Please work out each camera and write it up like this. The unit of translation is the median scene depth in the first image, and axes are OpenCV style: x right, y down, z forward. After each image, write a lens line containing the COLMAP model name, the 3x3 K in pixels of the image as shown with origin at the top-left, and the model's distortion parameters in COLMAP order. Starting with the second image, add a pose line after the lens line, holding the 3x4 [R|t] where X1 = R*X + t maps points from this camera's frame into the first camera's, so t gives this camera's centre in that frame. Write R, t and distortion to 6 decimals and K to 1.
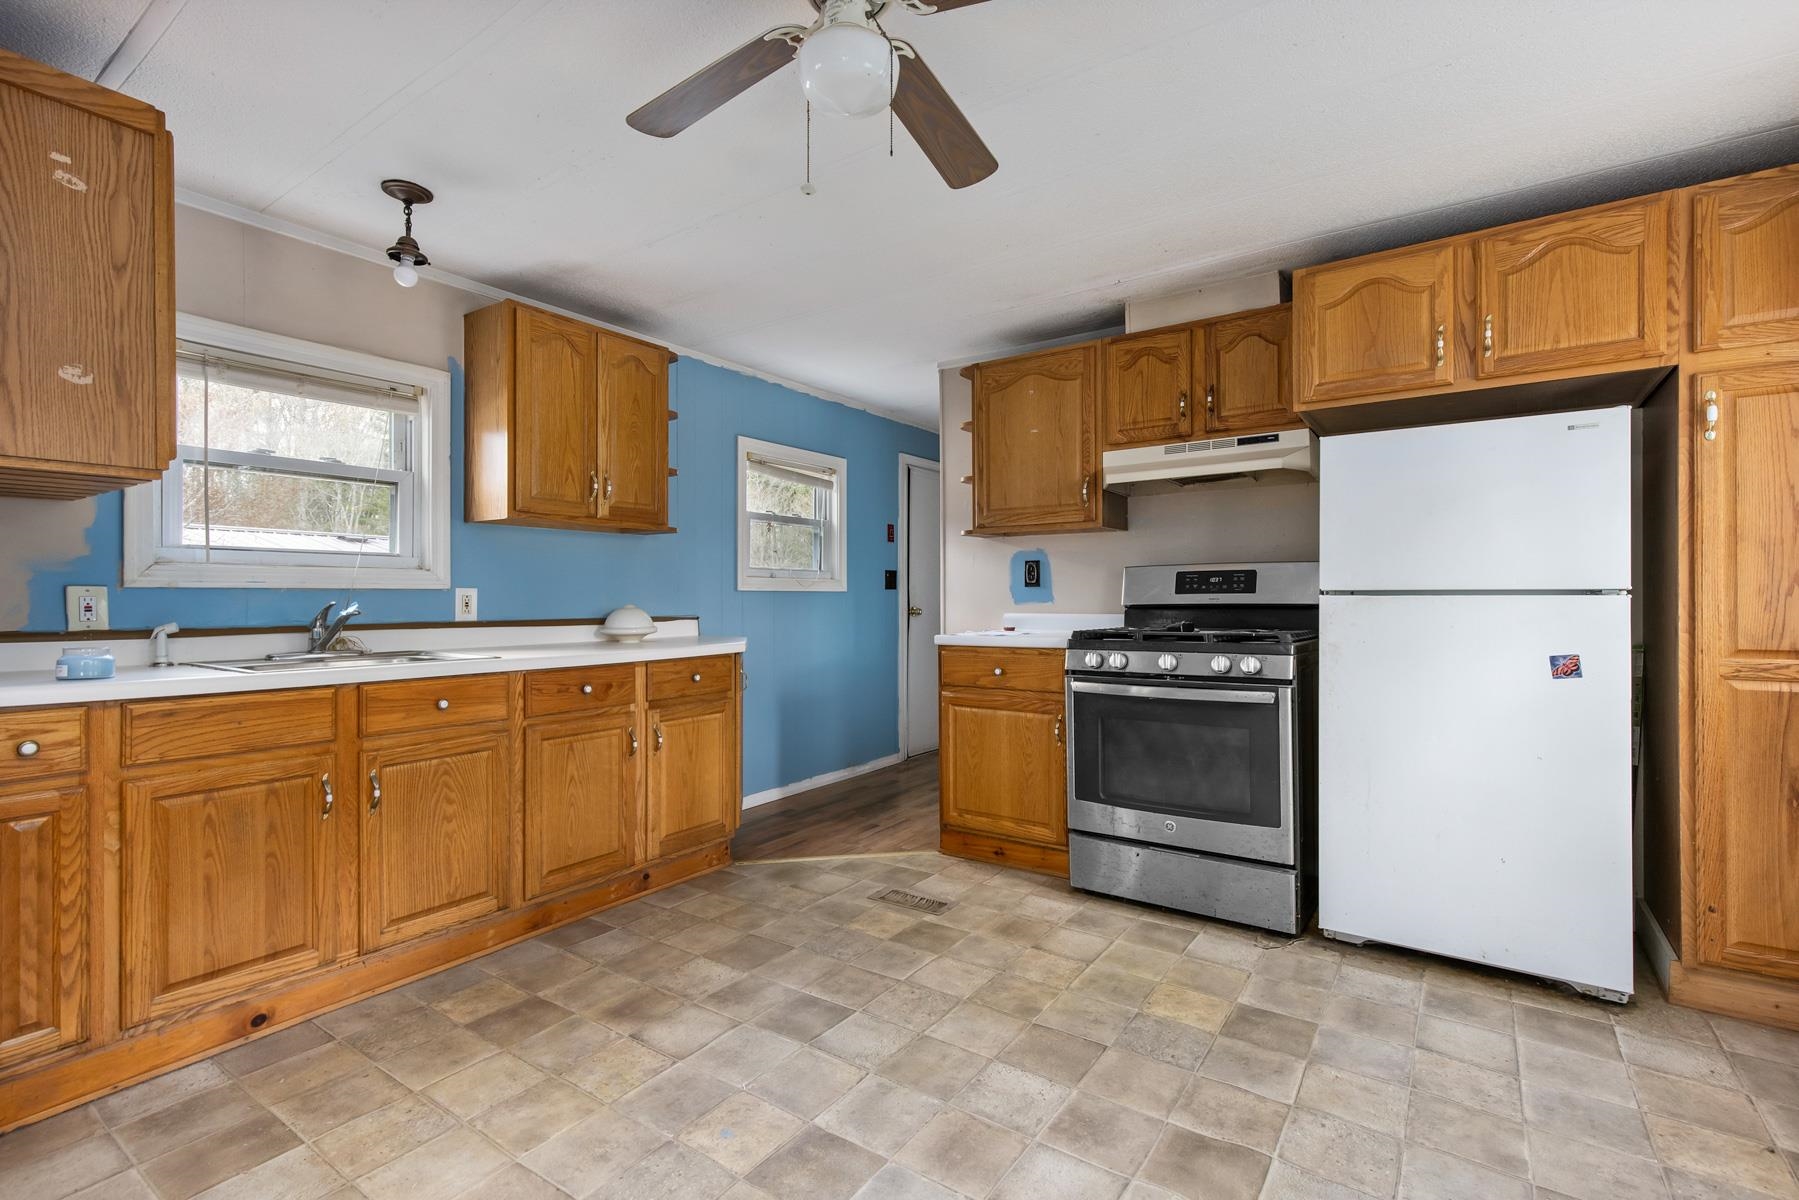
lens RADIAL K [[829.1, 0, 901.7], [0, 829.1, 596.0], [0, 0, 1]] dist [0.011142, 0.000137]
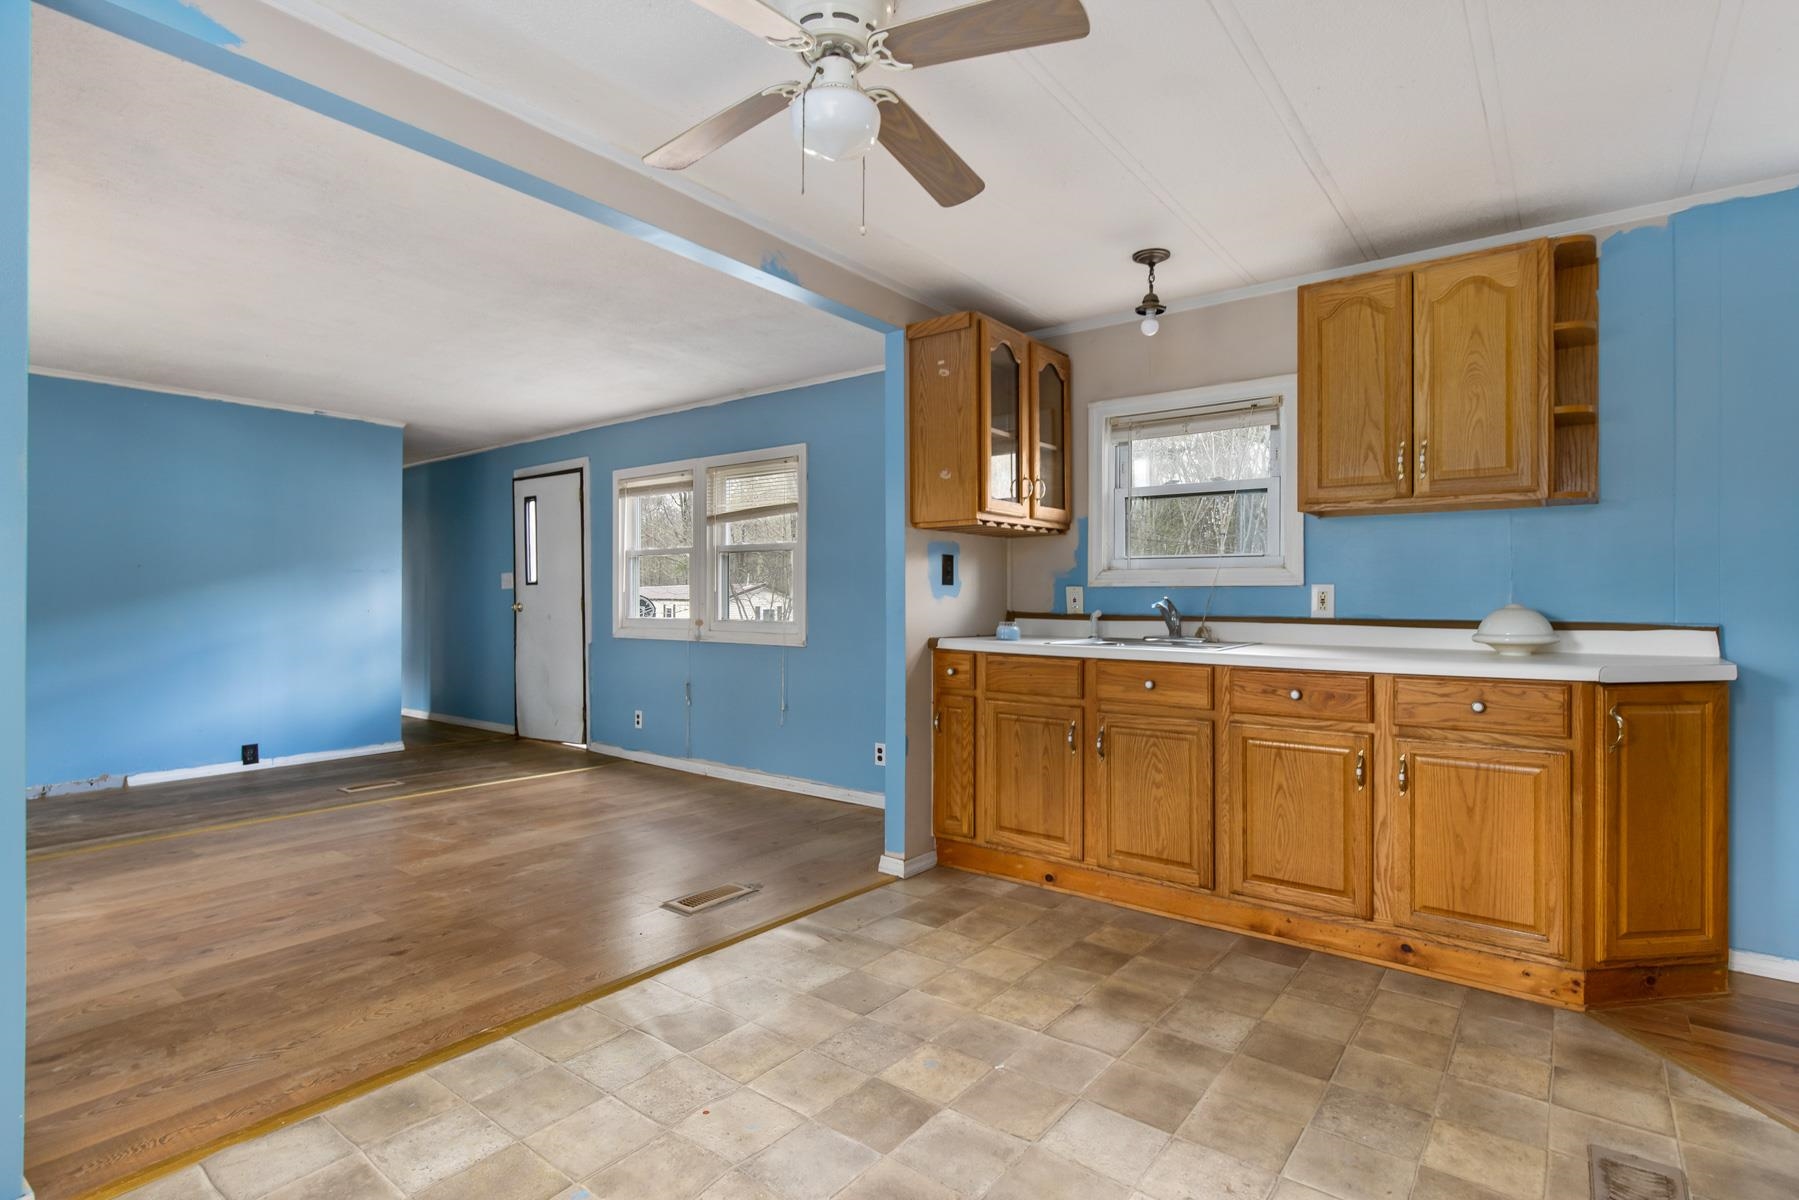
lens RADIAL K [[867.5, 0, 905.7], [0, 867.5, 594.4], [0, 0, 1]] dist [0.000865, 0.000194]
pose [[-0.048496, 0.003730, -0.998816, 0.653324], [0.001397, 0.999992, 0.003666, -0.002218], [0.998822, -0.001217, -0.048501, 0.685153]]
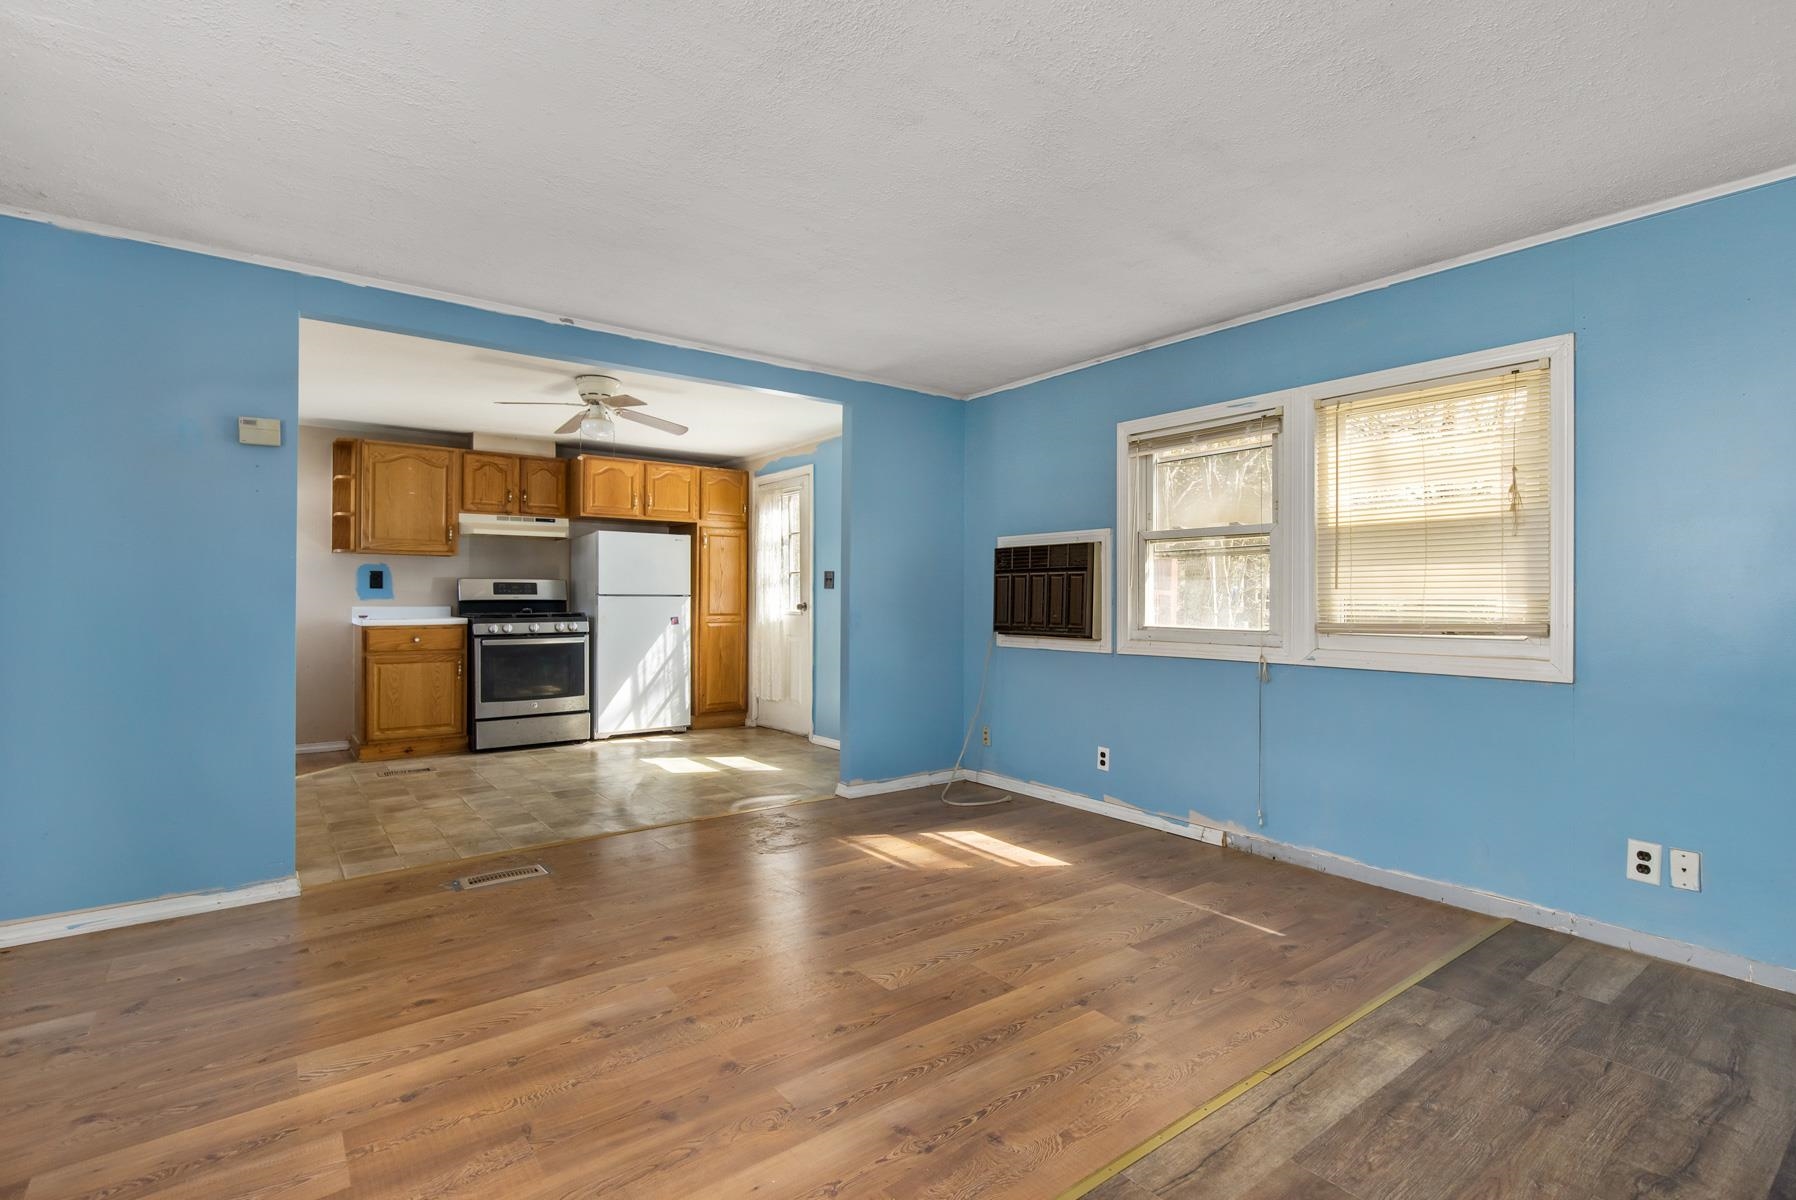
lens RADIAL K [[849.0, 0, 897.7], [0, 849.0, 598.6], [0, 0, 1]] dist [0.000001, -0.000002]
pose [[0.310830, 0.005766, 0.950448, -1.511976], [-0.007608, 0.999965, -0.003578, 0.008725], [-0.950435, -0.006119, 0.310863, -0.569165]]
